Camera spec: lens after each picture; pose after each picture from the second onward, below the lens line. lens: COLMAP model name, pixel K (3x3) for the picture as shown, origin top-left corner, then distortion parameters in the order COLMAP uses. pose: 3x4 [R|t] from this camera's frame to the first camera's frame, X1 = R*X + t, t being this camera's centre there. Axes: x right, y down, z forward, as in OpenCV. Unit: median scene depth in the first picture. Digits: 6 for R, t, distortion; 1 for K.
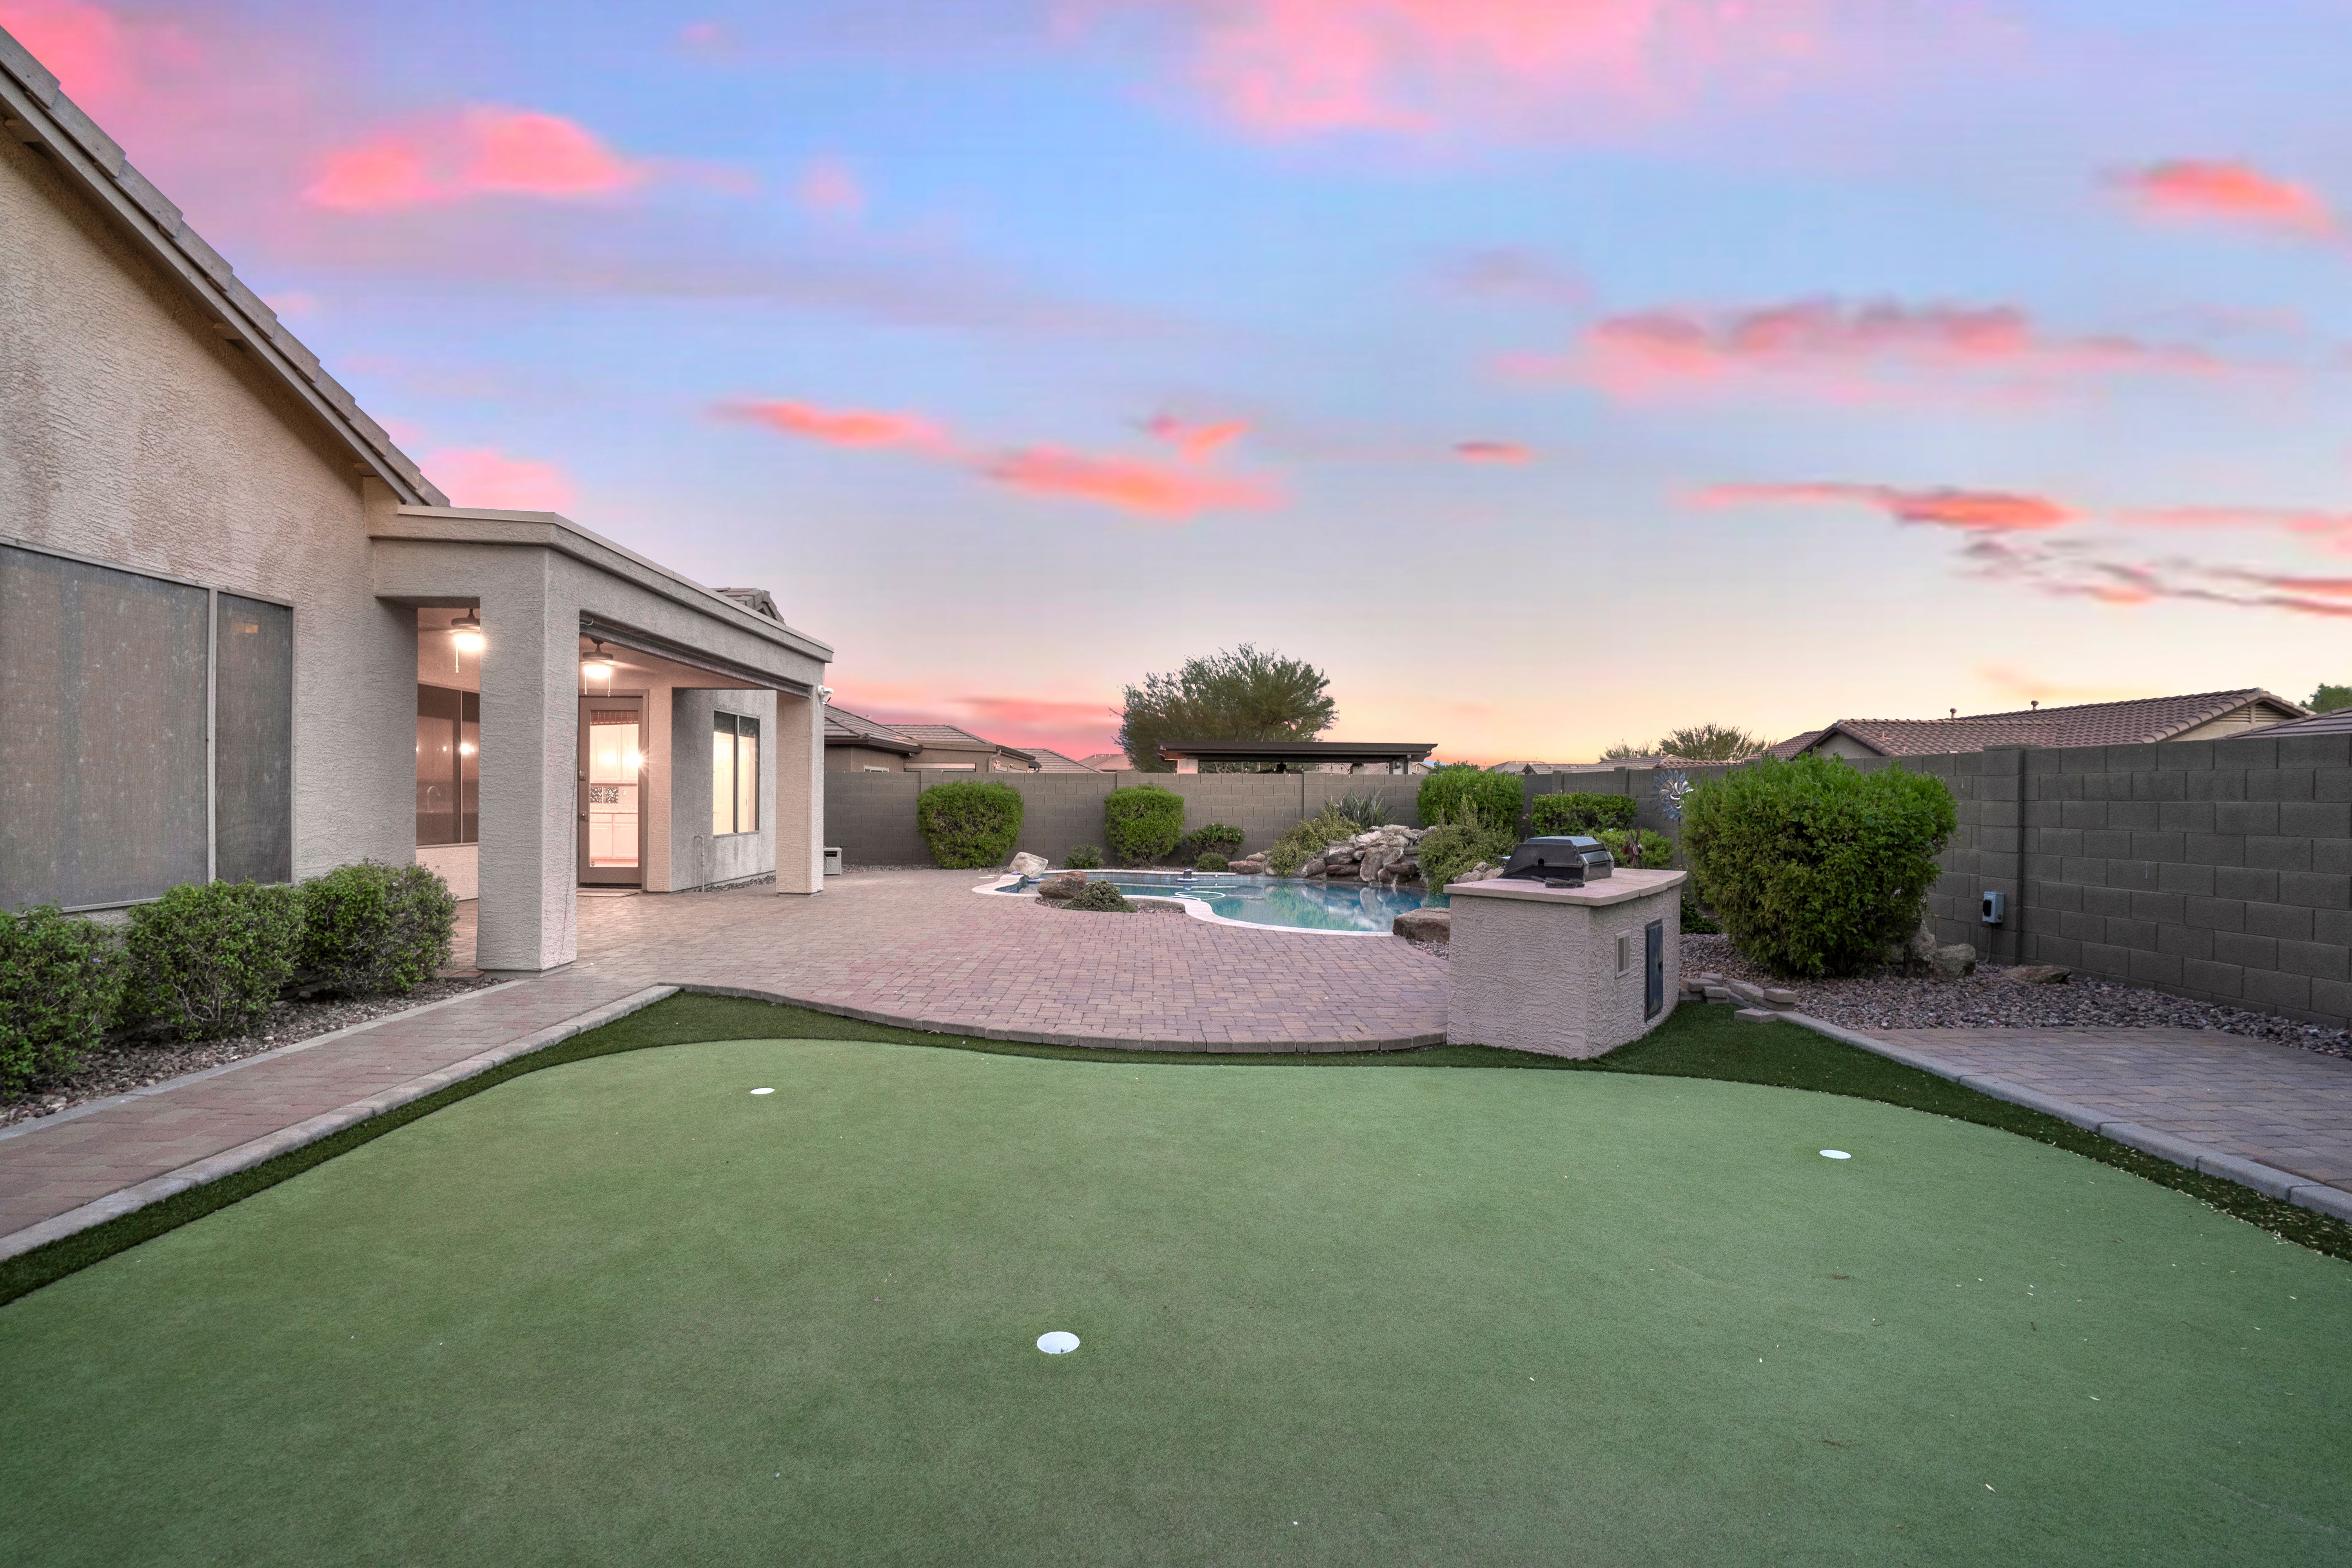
lens RADIAL K [[1095.0, 0, 1158.4], [0, 1095.0, 803.2], [0, 0, 1]] dist [-0.066435, 0.028047]
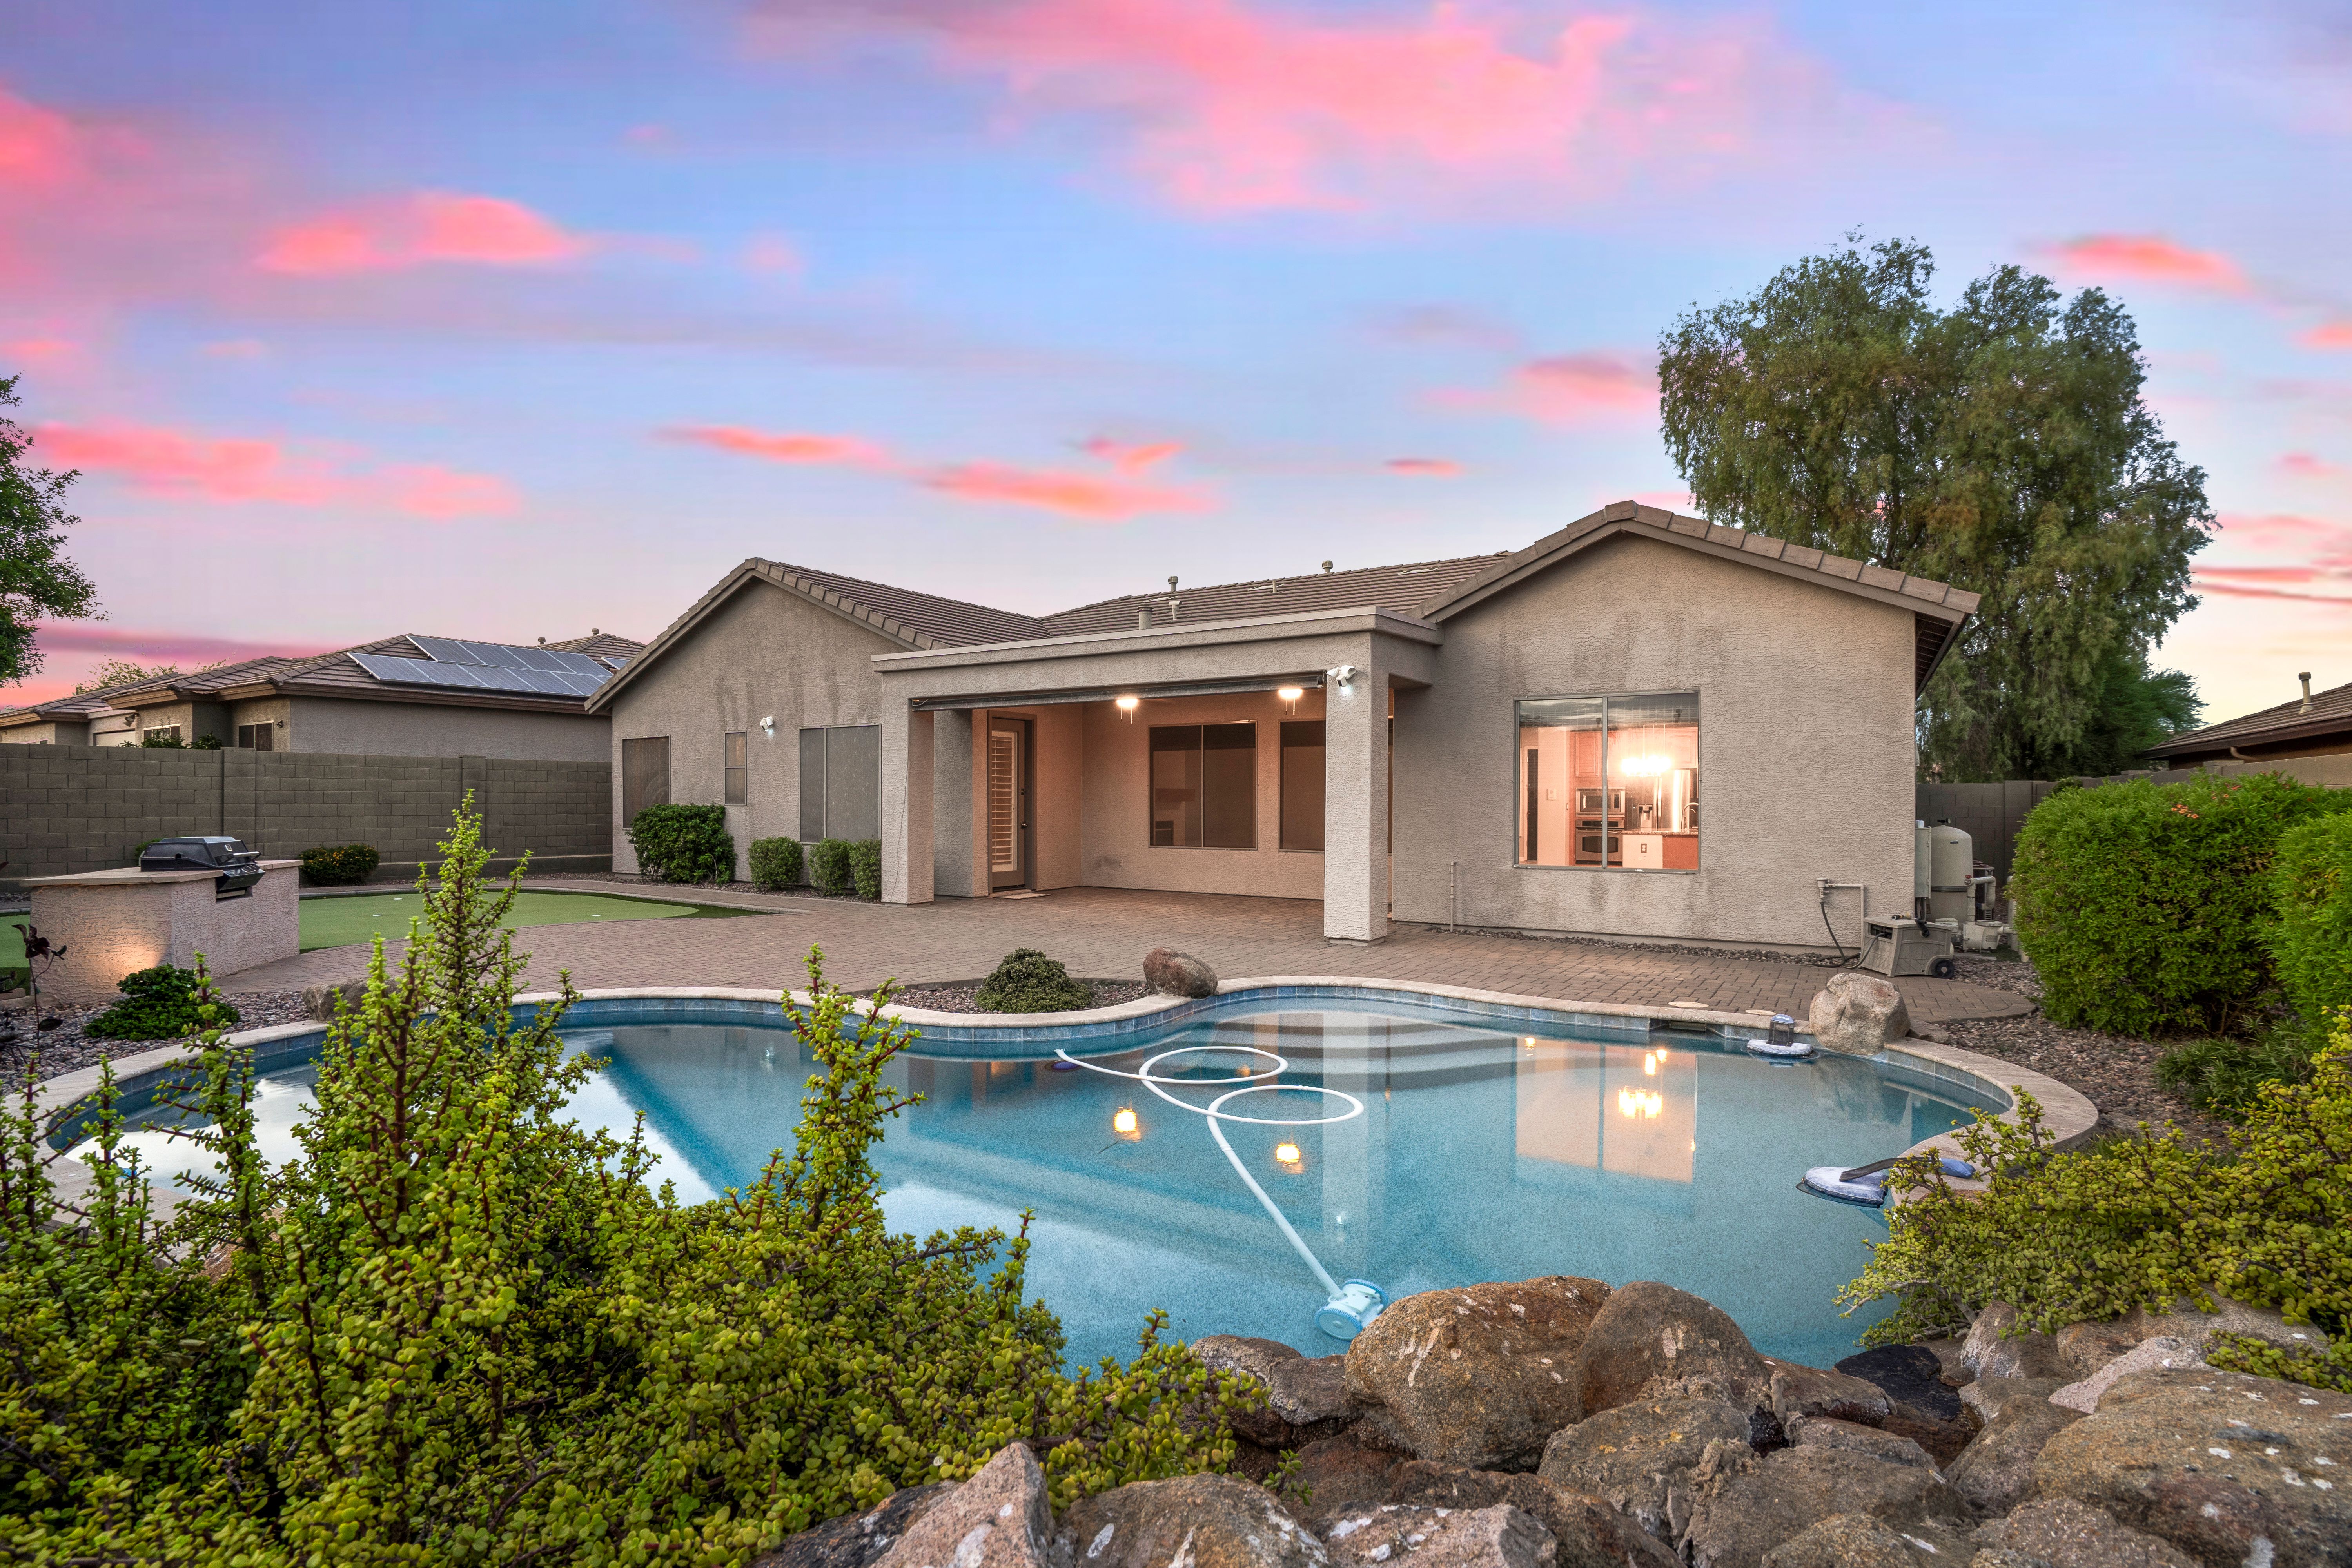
lens RADIAL K [[1106.6, 0, 1151.1], [0, 1106.6, 784.3], [0, 0, 1]] dist [-0.033602, 0.000141]
pose [[-0.556947, -0.018864, -0.830334, 0.764095], [-0.011912, 0.999821, -0.014724, -0.024331], [0.830463, 0.001691, -0.557072, 2.469024]]
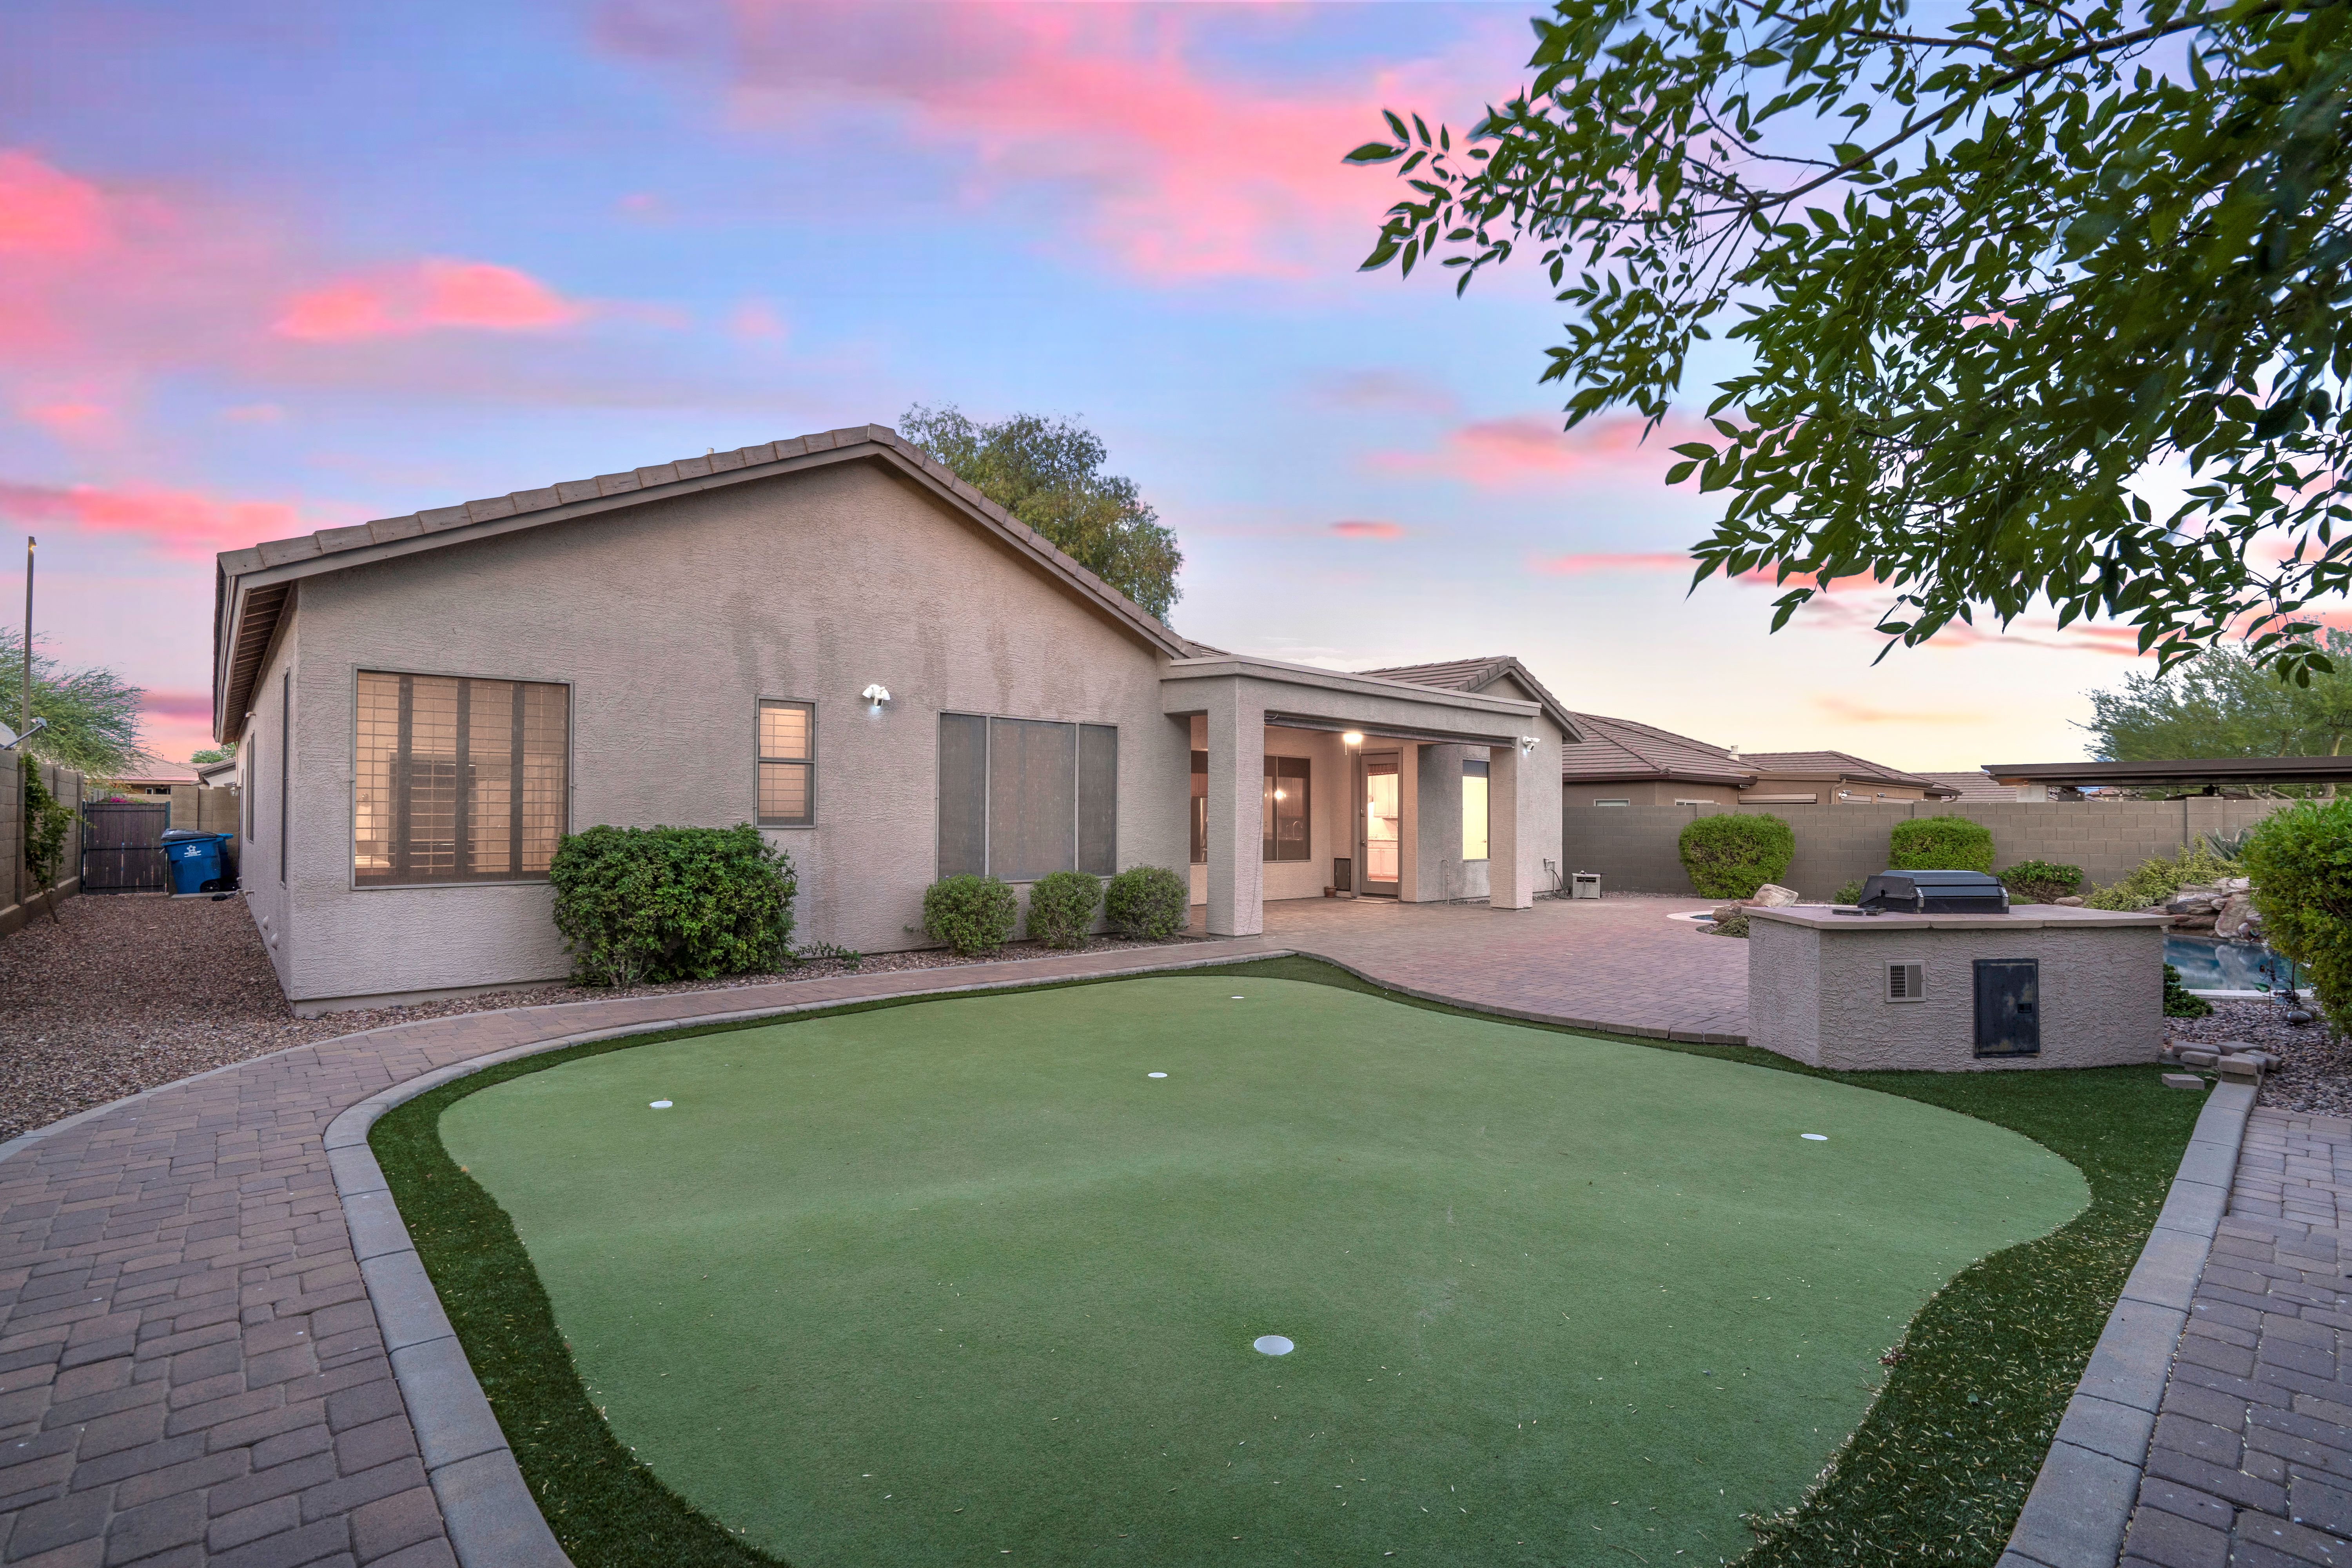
lens RADIAL K [[1095.0, 0, 1158.4], [0, 1095.0, 803.2], [0, 0, 1]] dist [-0.066435, 0.028047]
pose [[0.665292, -0.015000, -0.746433, 0.591274], [-0.006053, 0.999657, -0.025484, -0.002675], [0.746559, 0.021472, 0.664973, -0.193771]]
